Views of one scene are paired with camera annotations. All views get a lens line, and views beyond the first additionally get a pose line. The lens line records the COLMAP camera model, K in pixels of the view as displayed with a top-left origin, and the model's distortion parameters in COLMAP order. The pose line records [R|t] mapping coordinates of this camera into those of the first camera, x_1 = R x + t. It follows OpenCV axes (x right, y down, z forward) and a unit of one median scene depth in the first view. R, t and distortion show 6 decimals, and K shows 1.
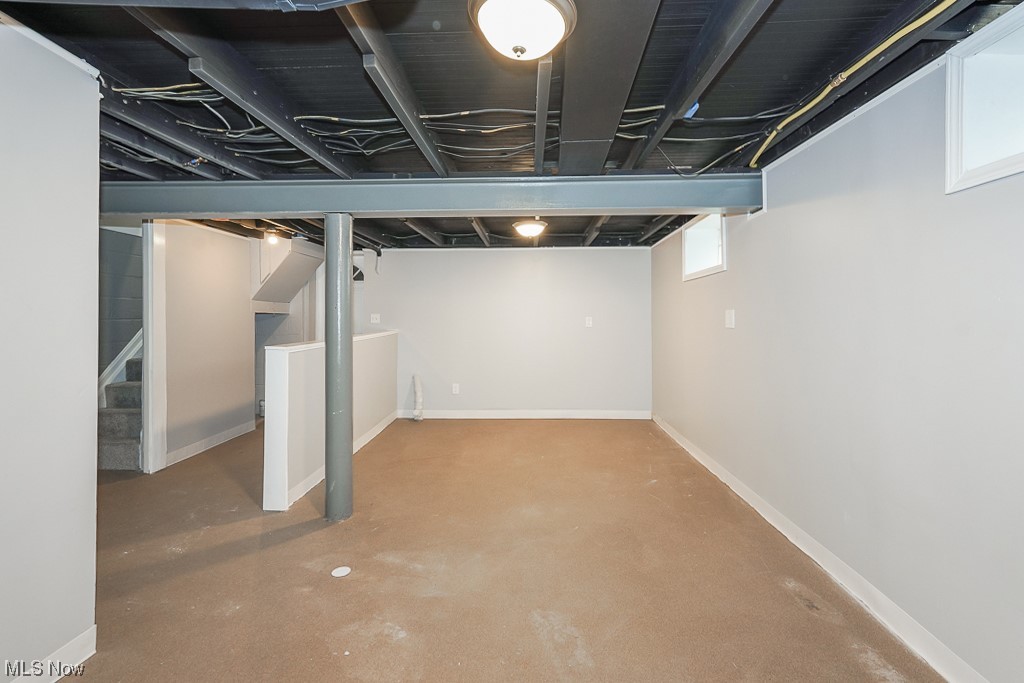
lens RADIAL K [[453.3, 0, 499.9], [0, 453.3, 315.0], [0, 0, 1]] dist [0.004653, 0.004726]
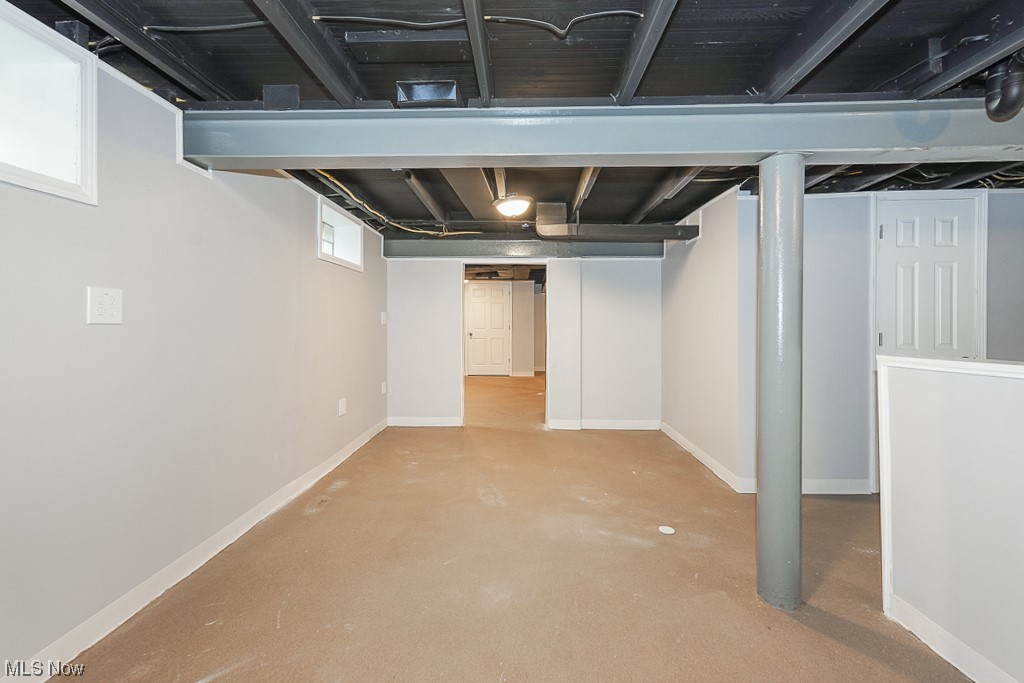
lens RADIAL K [[453.3, 0, 511.9], [0, 453.3, 333.5], [0, 0, 1]] dist [0.004653, 0.004726]
pose [[-0.999086, -0.002506, -0.042666, 0.107325], [-0.003076, 0.999907, 0.013301, 0.048112], [0.042628, 0.013420, -0.999001, 2.302012]]
